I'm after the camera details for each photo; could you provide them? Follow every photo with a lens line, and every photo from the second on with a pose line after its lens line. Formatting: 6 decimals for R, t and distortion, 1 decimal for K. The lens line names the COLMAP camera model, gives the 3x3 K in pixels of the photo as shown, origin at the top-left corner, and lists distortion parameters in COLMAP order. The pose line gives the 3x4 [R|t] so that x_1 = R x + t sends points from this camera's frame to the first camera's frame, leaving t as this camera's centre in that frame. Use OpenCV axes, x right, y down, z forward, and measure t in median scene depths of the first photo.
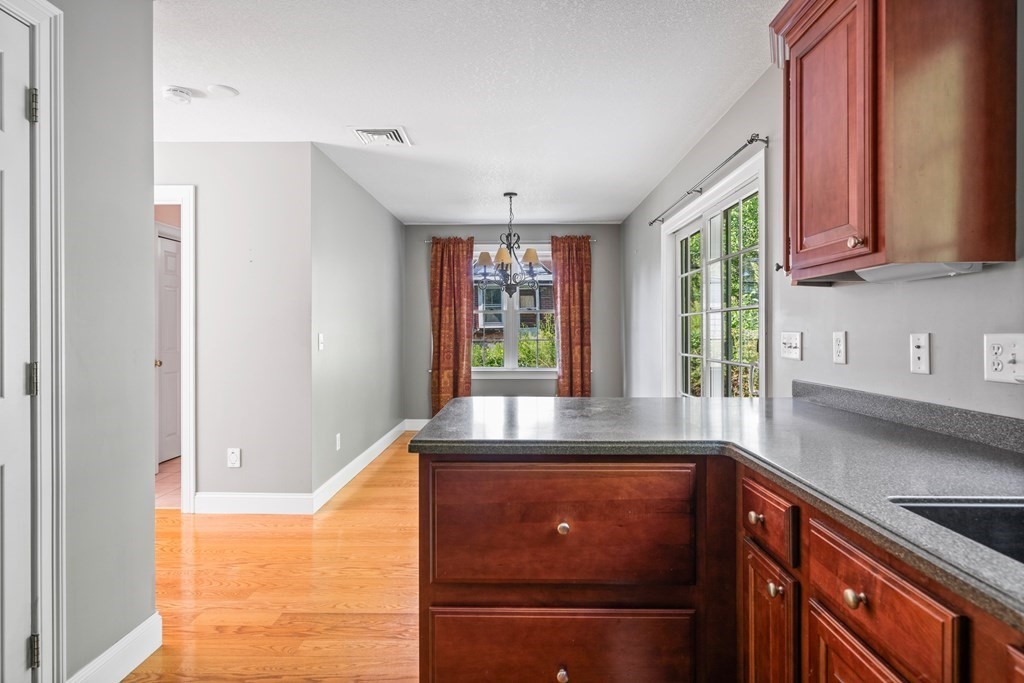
lens RADIAL K [[540.1, 0, 516.8], [0, 540.1, 328.2], [0, 0, 1]] dist [-0.000035, -0.001310]
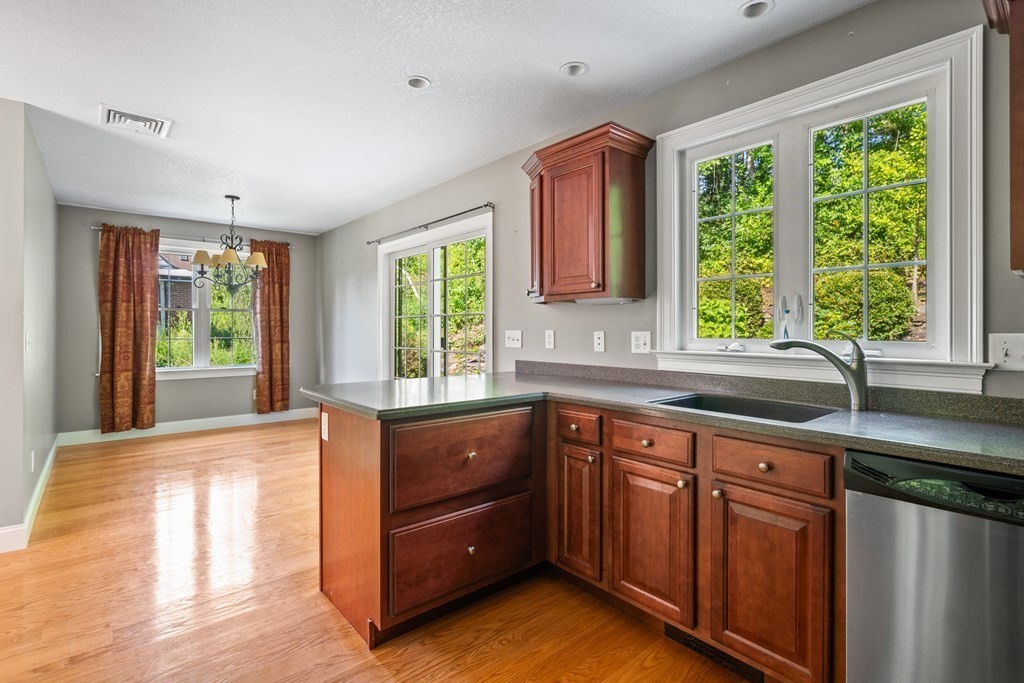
lens RADIAL K [[476.4, 0, 506.3], [0, 476.4, 326.6], [0, 0, 1]] dist [-0.006361, 0.000894]
pose [[0.758254, 0.005640, 0.651935, -0.163075], [-0.005015, 0.999983, -0.002817, -0.000349], [-0.651940, -0.001133, 0.758270, -0.024418]]
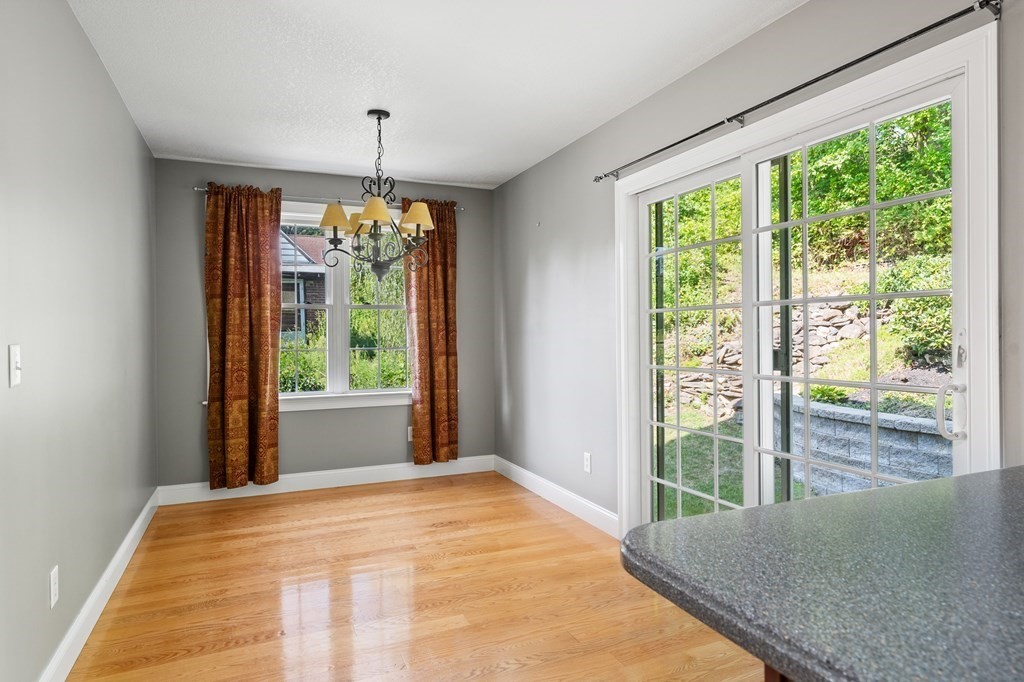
lens RADIAL K [[595.3, 0, 511.3], [0, 595.3, 331.8], [0, 0, 1]] dist [0.001787, 0.001286]
pose [[0.915068, -0.004639, 0.403272, -0.117573], [0.004664, 0.999989, 0.000920, 0.000485], [-0.403272, 0.001039, 0.915080, 0.253369]]
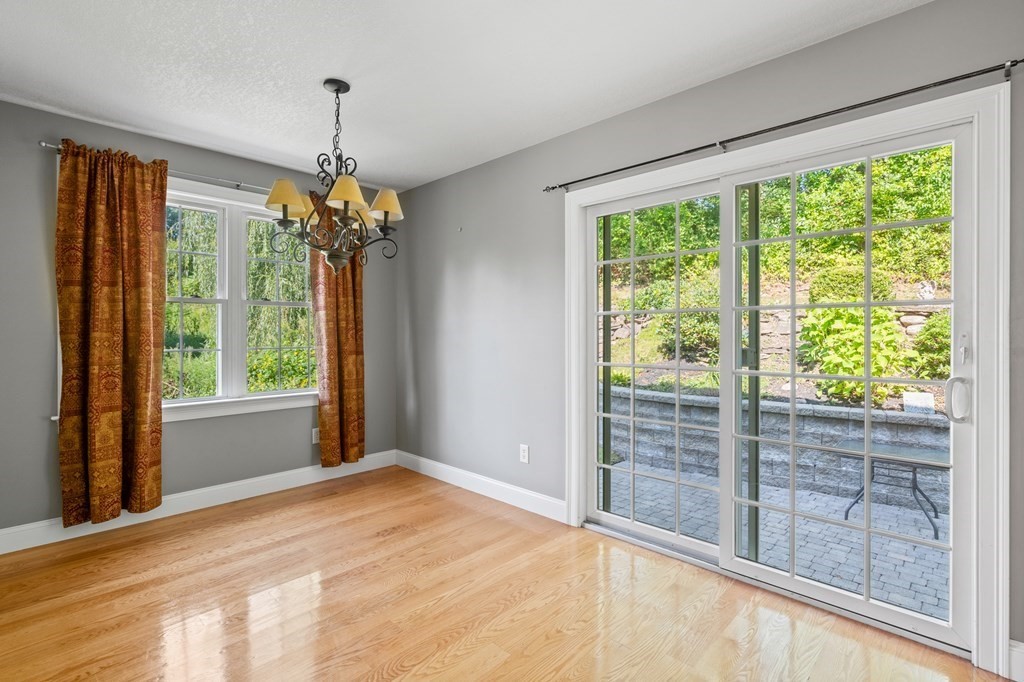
lens RADIAL K [[476.4, 0, 513.4], [0, 476.4, 332.4], [0, 0, 1]] dist [-0.006361, 0.000894]
pose [[0.690970, 0.001660, 0.722881, -0.187325], [-0.003991, 0.999991, 0.001519, 0.001323], [-0.722872, -0.003935, 0.690970, 0.425656]]
